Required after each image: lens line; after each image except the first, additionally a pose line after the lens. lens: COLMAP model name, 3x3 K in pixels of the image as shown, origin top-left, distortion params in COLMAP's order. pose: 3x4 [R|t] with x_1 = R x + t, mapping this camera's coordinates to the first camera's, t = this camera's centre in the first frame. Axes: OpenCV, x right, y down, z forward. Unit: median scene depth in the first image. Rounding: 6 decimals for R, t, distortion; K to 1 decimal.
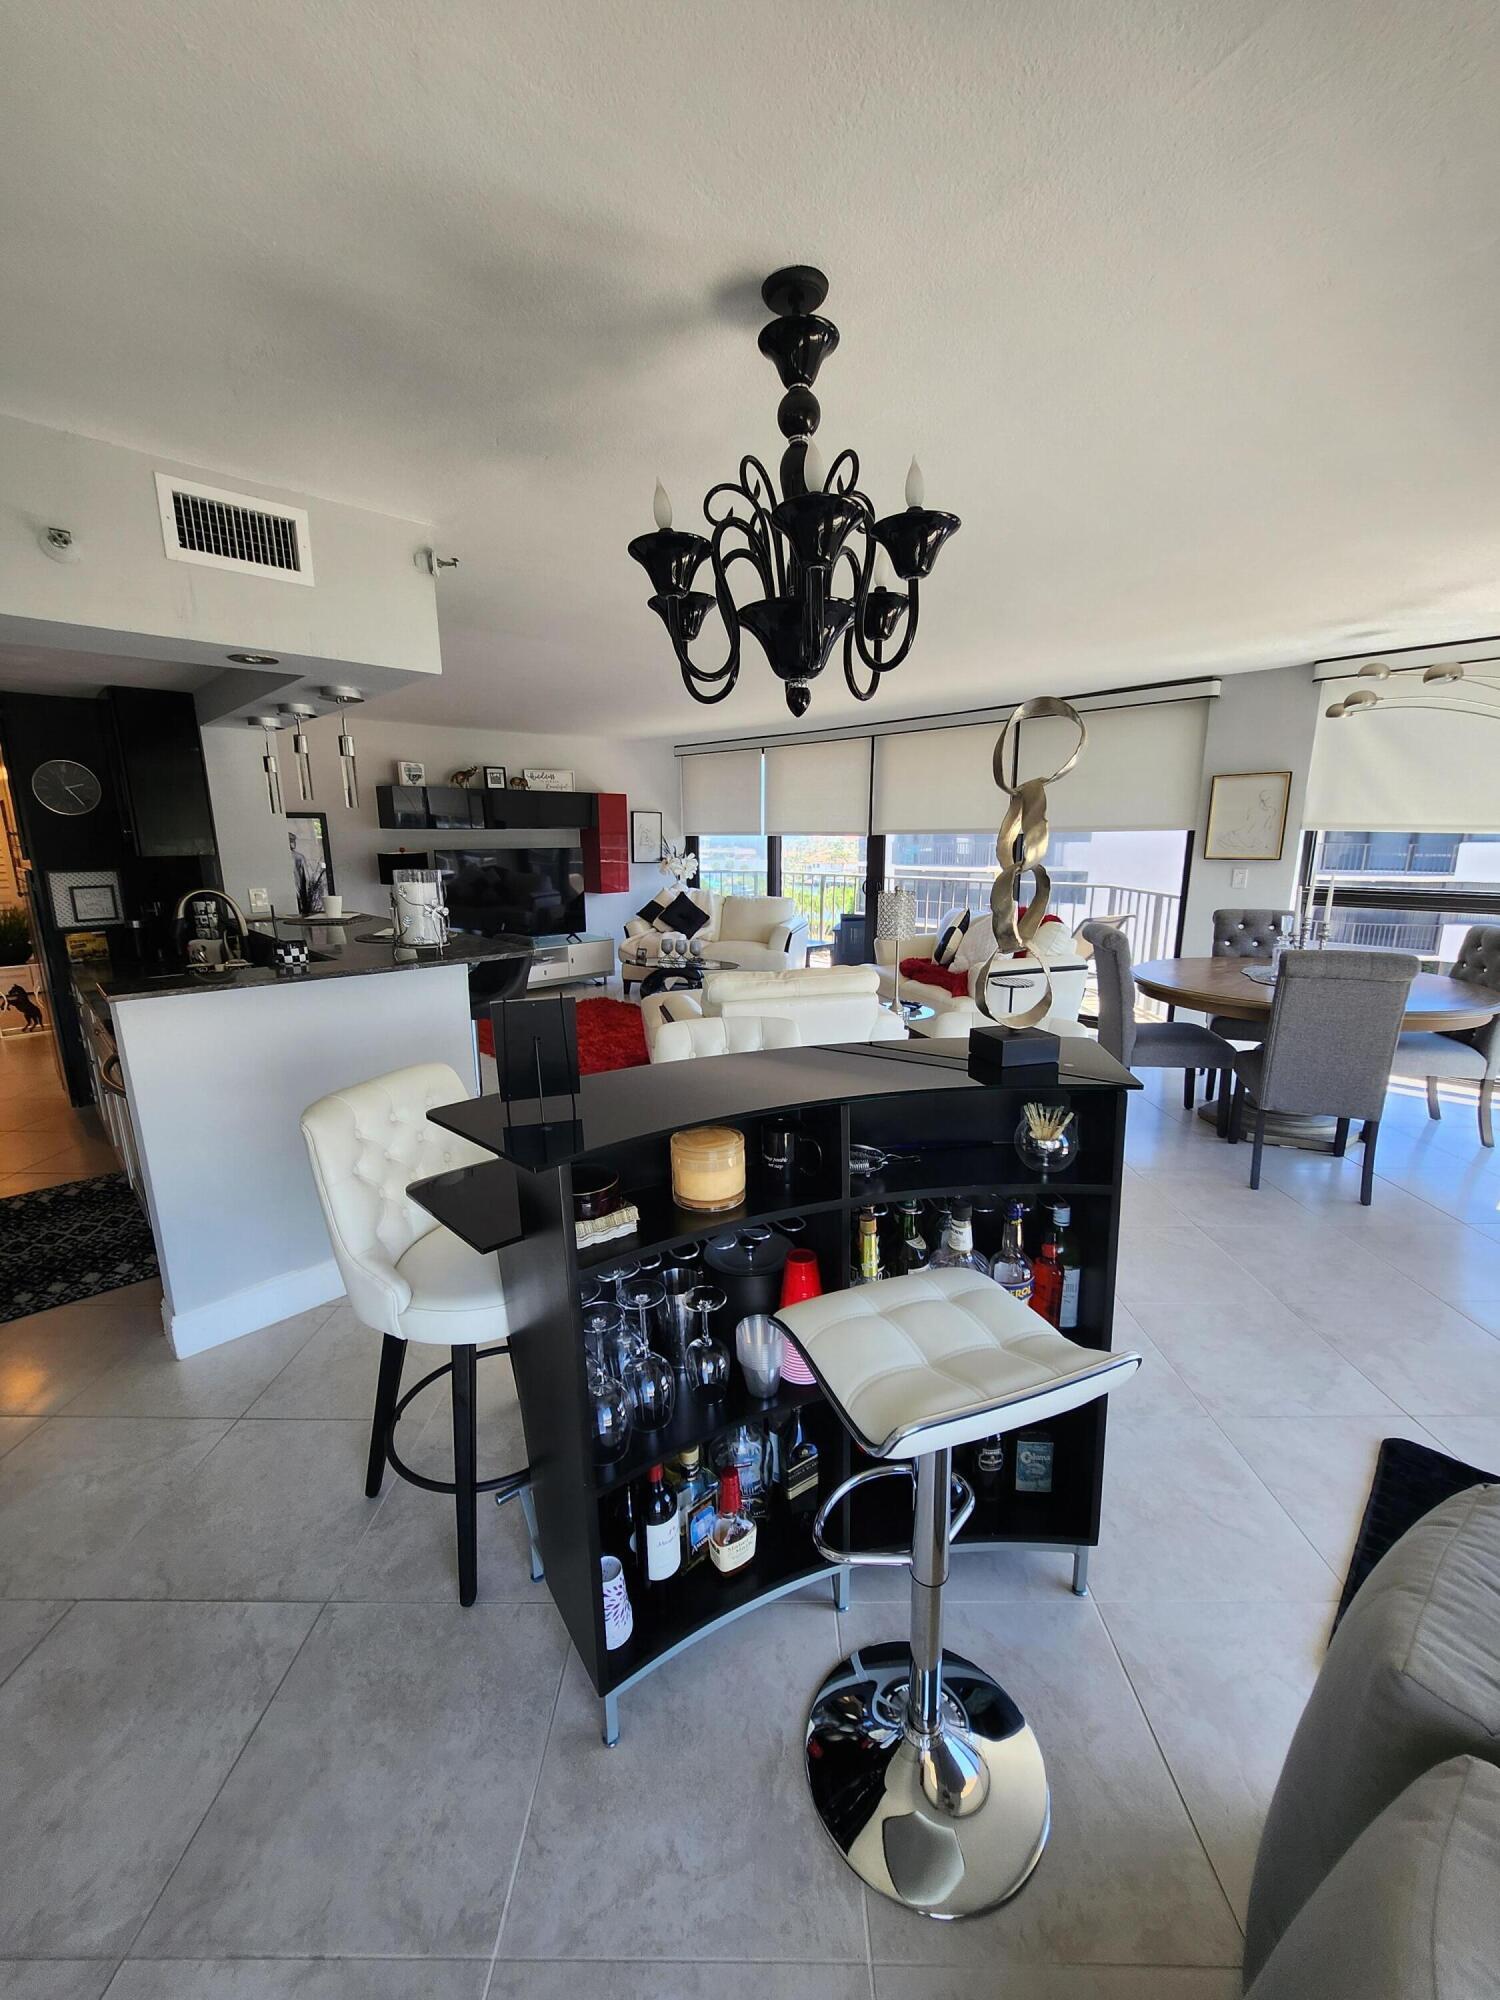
lens RADIAL K [[797.7, 0, 756.0], [0, 797.7, 1005.5], [0, 0, 1]] dist [-0.002182, -0.000184]
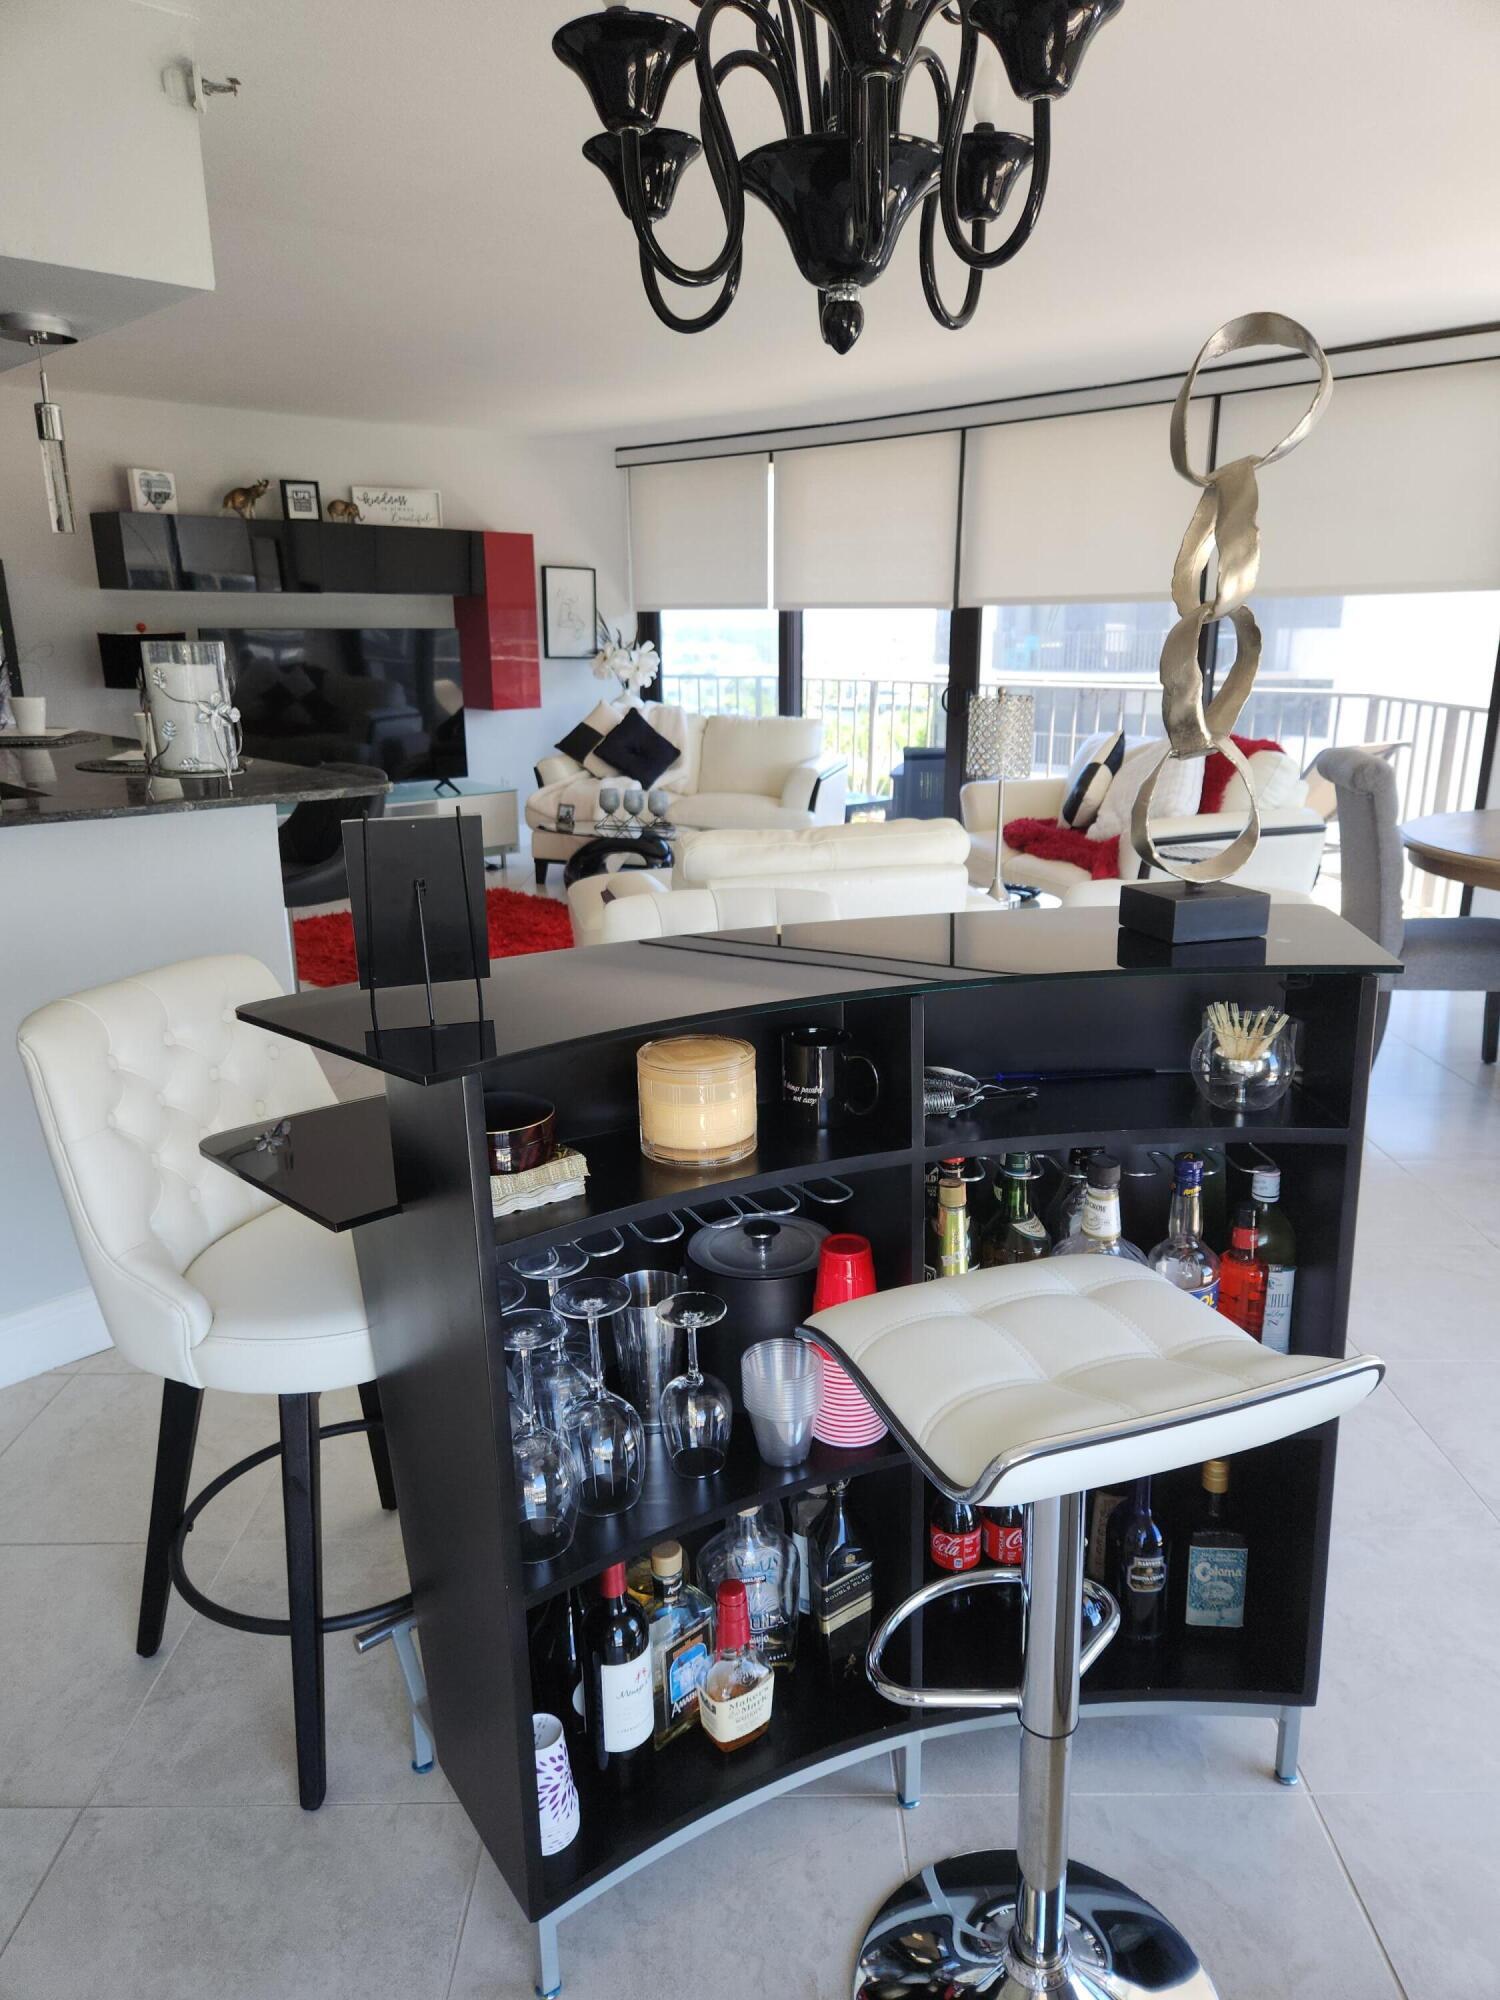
lens RADIAL K [[1377.6, 0, 767.9], [0, 1377.6, 1040.3], [0, 0, 1]] dist [0.085774, -0.092649]
pose [[0.999920, -0.002098, 0.012453, -0.016481], [0.001271, 0.997815, 0.066051, 0.079577], [-0.012565, -0.066030, 0.997739, -0.066609]]
